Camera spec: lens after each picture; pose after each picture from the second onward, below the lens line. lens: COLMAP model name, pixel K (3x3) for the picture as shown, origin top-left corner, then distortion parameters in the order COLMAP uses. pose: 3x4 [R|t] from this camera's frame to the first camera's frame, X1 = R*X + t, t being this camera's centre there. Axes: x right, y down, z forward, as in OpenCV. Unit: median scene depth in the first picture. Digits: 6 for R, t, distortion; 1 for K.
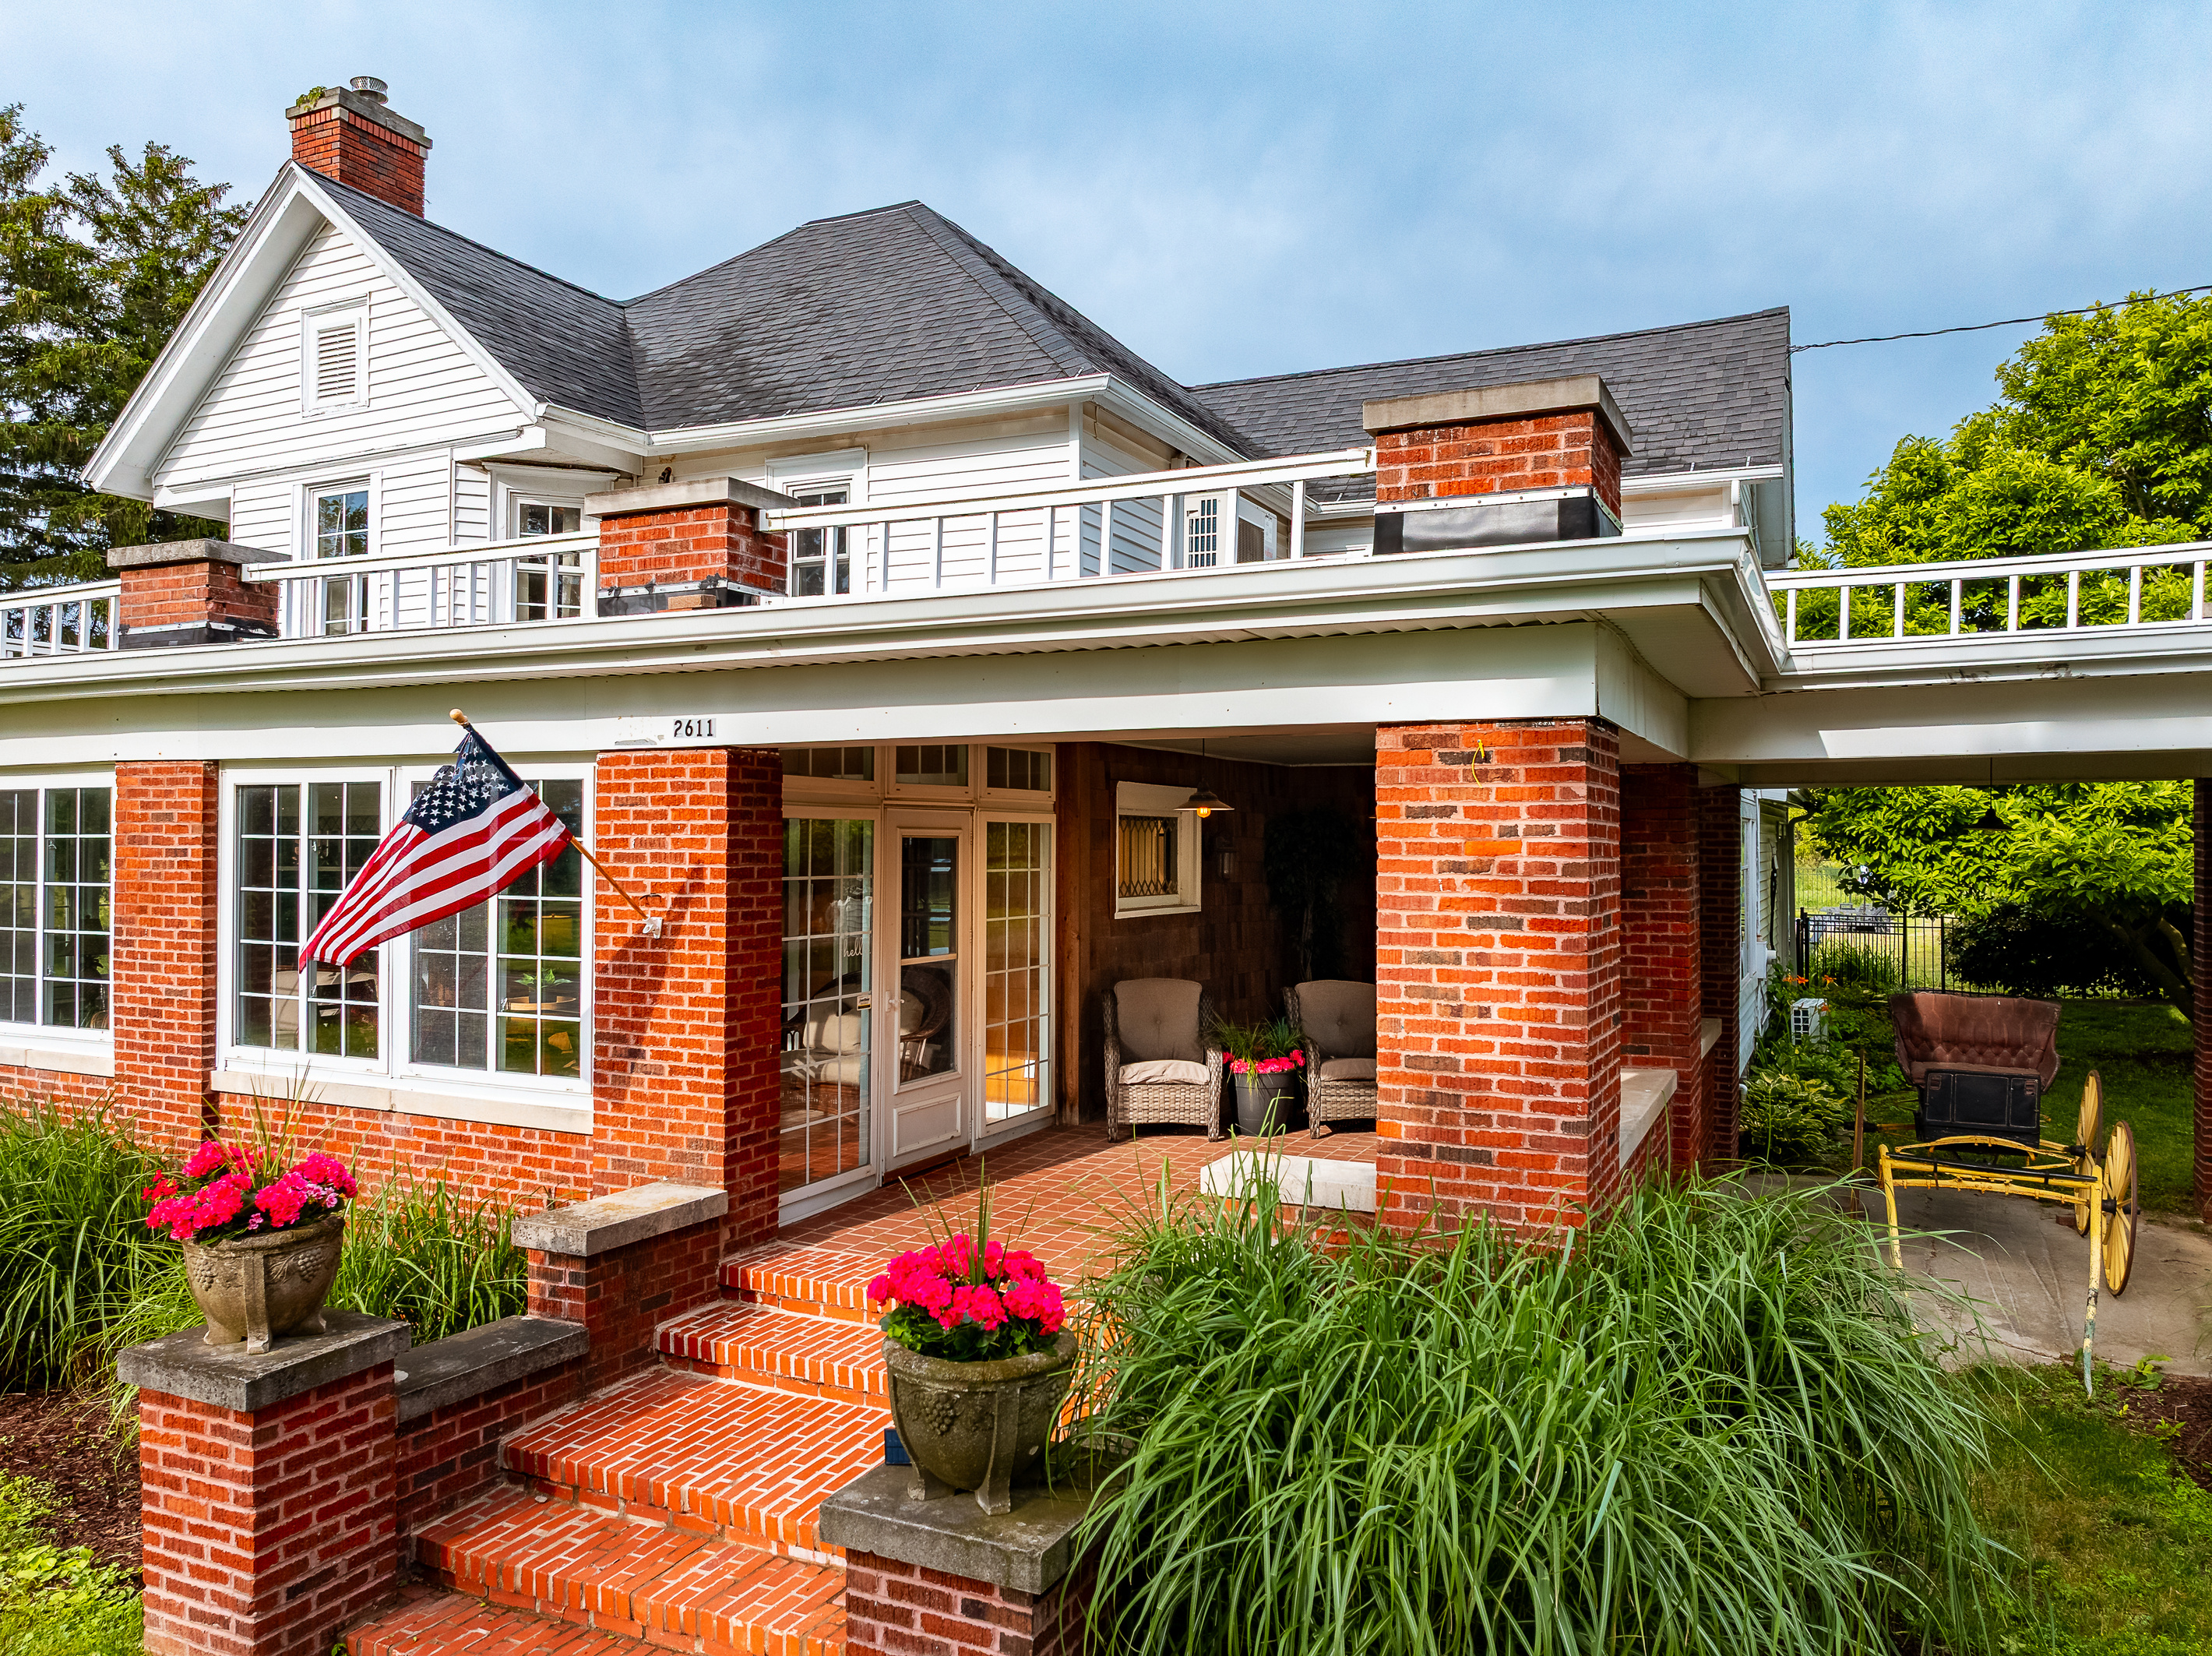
lens RADIAL K [[1541.6, 0, 1092.0], [0, 1541.6, 835.5], [0, 0, 1]] dist [-0.027668, 0.016481]
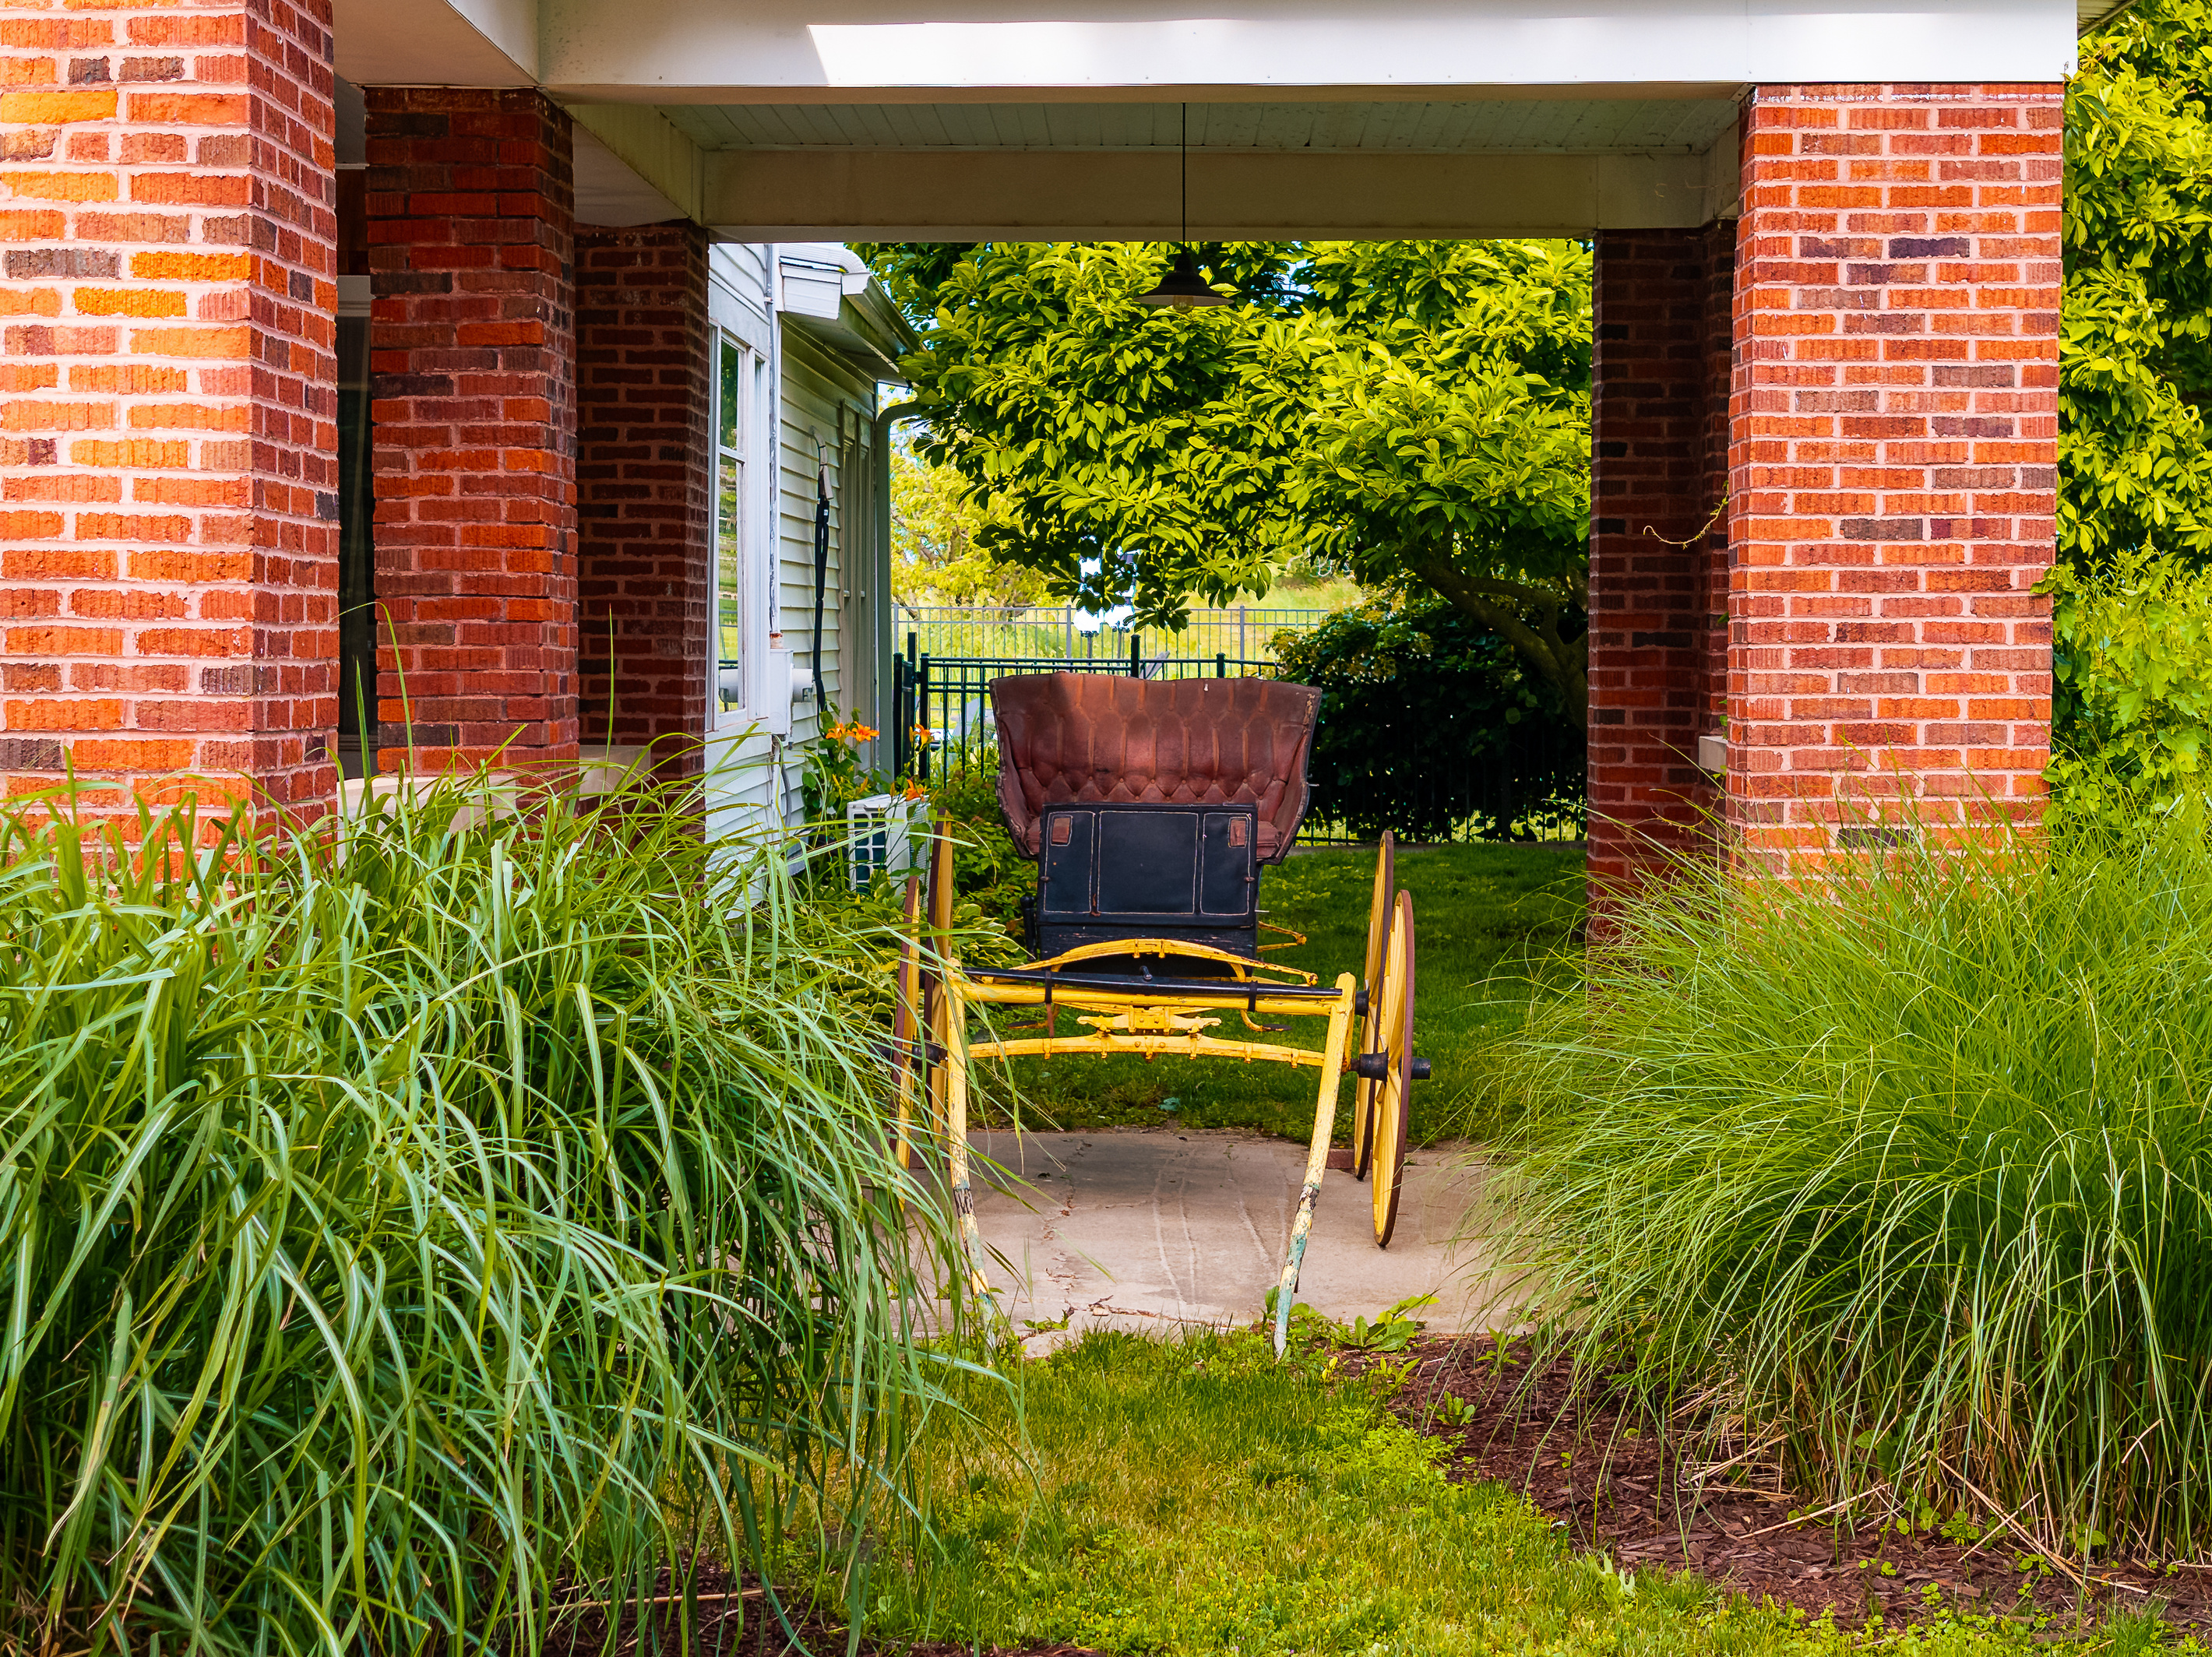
lens RADIAL K [[4540.6, 0, 1084.2], [0, 4540.6, 901.8], [0, 0, 1]] dist [-0.008098, 0.000000]
pose [[0.901842, -0.021442, 0.431534, -0.051446], [-0.006680, 0.997956, 0.063547, 0.128897], [-0.432015, -0.060192, 0.899856, -0.331522]]
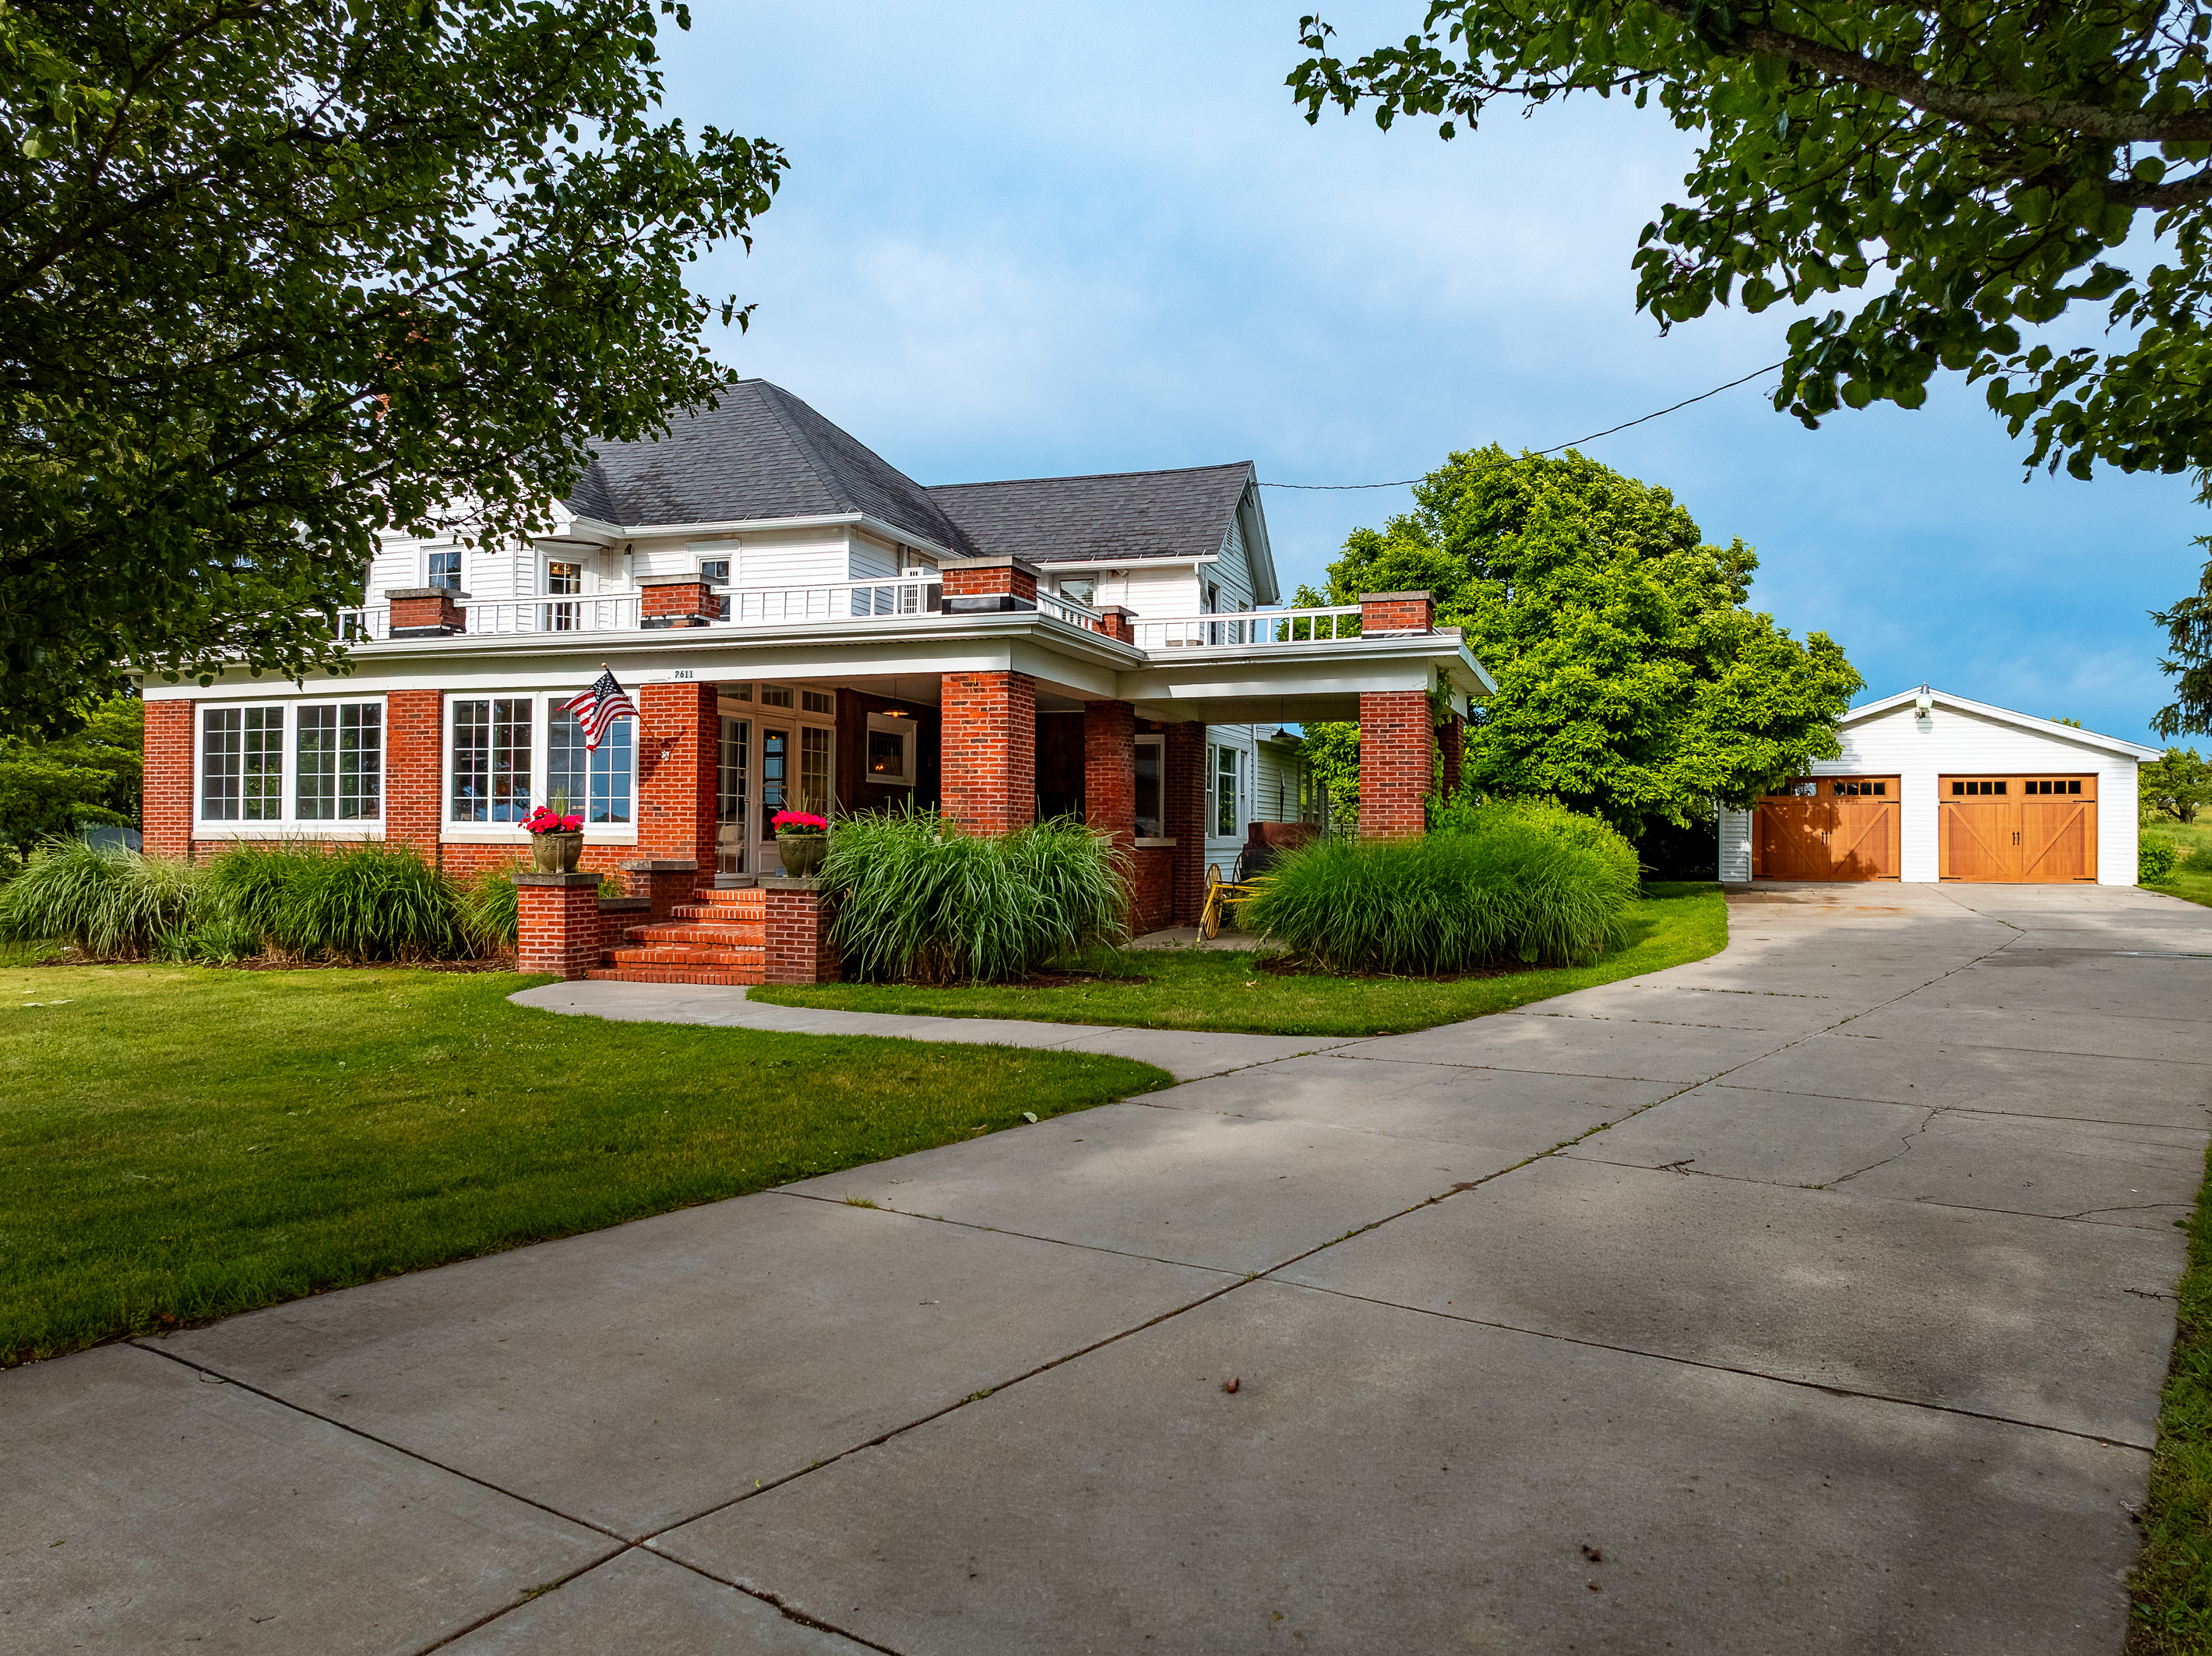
lens RADIAL K [[1541.6, 0, 1055.0], [0, 1541.6, 842.6], [0, 0, 1]] dist [-0.027668, 0.016481]
pose [[0.994937, 0.003853, 0.100425, 0.087324], [-0.004473, 0.999972, 0.005946, 0.183682], [-0.100399, -0.006366, 0.994927, -1.526325]]
